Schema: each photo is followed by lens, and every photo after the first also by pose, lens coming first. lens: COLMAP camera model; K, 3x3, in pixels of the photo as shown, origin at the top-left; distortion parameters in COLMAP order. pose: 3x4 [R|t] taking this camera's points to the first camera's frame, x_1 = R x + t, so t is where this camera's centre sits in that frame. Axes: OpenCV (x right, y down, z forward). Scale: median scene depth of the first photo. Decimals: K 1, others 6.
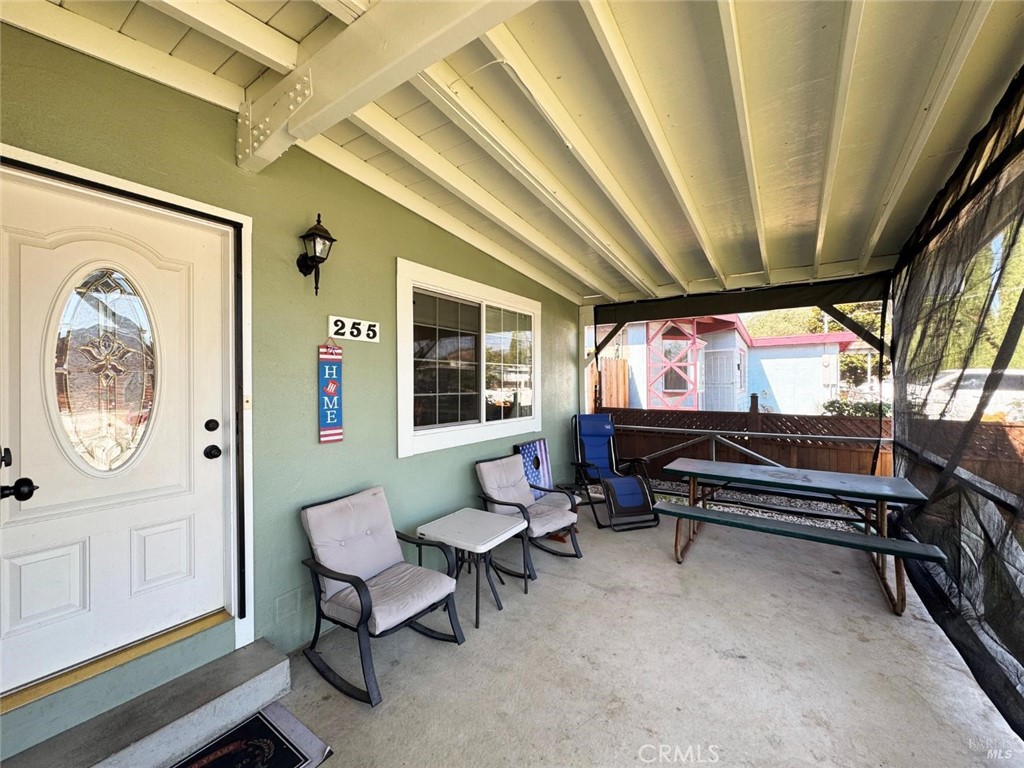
lens RADIAL K [[409.1, 0, 513.7], [0, 409.1, 382.9], [0, 0, 1]] dist [-0.003912, 0.000525]
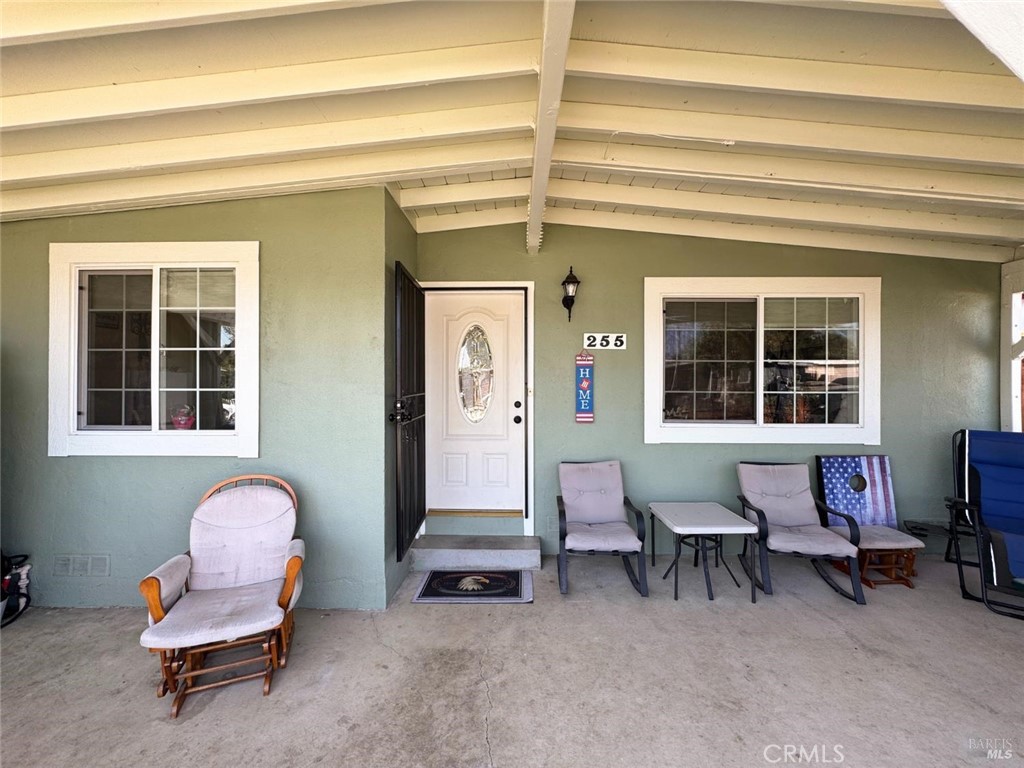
lens RADIAL K [[409.1, 0, 510.7], [0, 409.1, 382.0], [0, 0, 1]] dist [-0.003912, 0.000525]
pose [[0.549655, 0.007313, -0.835359, 0.579970], [-0.005339, 0.999972, 0.005241, -0.001892], [0.835374, 0.001579, 0.549679, 0.002546]]
